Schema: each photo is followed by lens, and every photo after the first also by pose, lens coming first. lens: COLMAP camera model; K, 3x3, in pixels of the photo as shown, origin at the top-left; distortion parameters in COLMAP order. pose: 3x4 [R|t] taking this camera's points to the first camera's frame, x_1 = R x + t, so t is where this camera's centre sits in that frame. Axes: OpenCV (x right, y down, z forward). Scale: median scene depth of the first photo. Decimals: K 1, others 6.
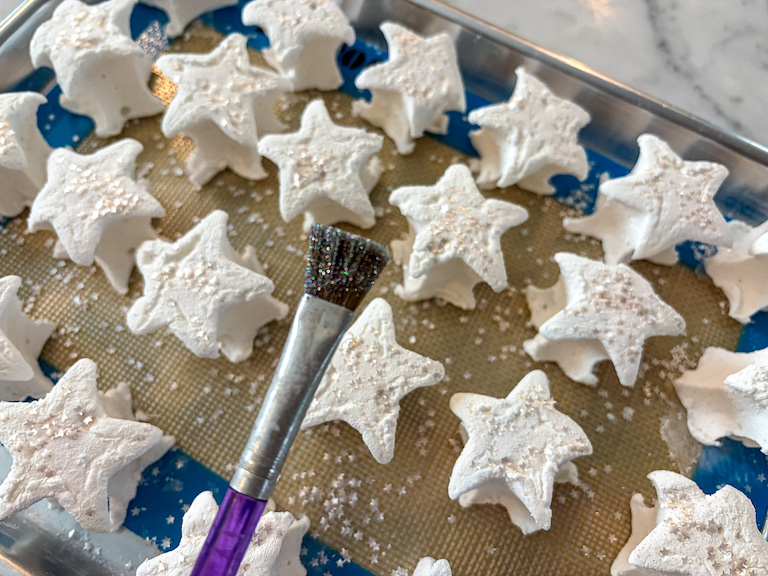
lens RADIAL K [[614.9, 0, 385.2], [0, 614.9, 273.8], [0, 0, 1]] dist [-0.012118, -0.054212]
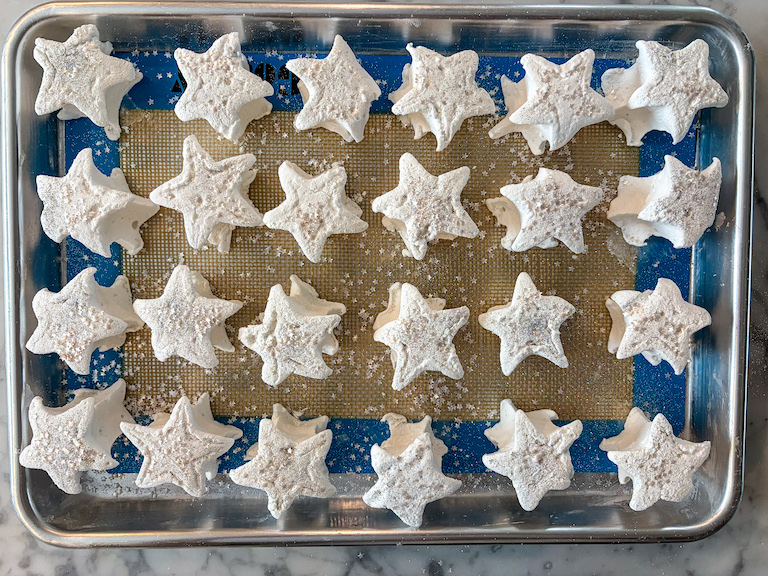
lens RADIAL K [[614.9, 0, 385.2], [0, 614.9, 273.8], [0, 0, 1]] dist [-0.012118, -0.054212]
pose [[0.876019, -0.479927, -0.047536, 0.028921], [0.453886, 0.787119, 0.417648, -0.597741], [-0.163025, -0.387444, 0.907364, -0.285926]]
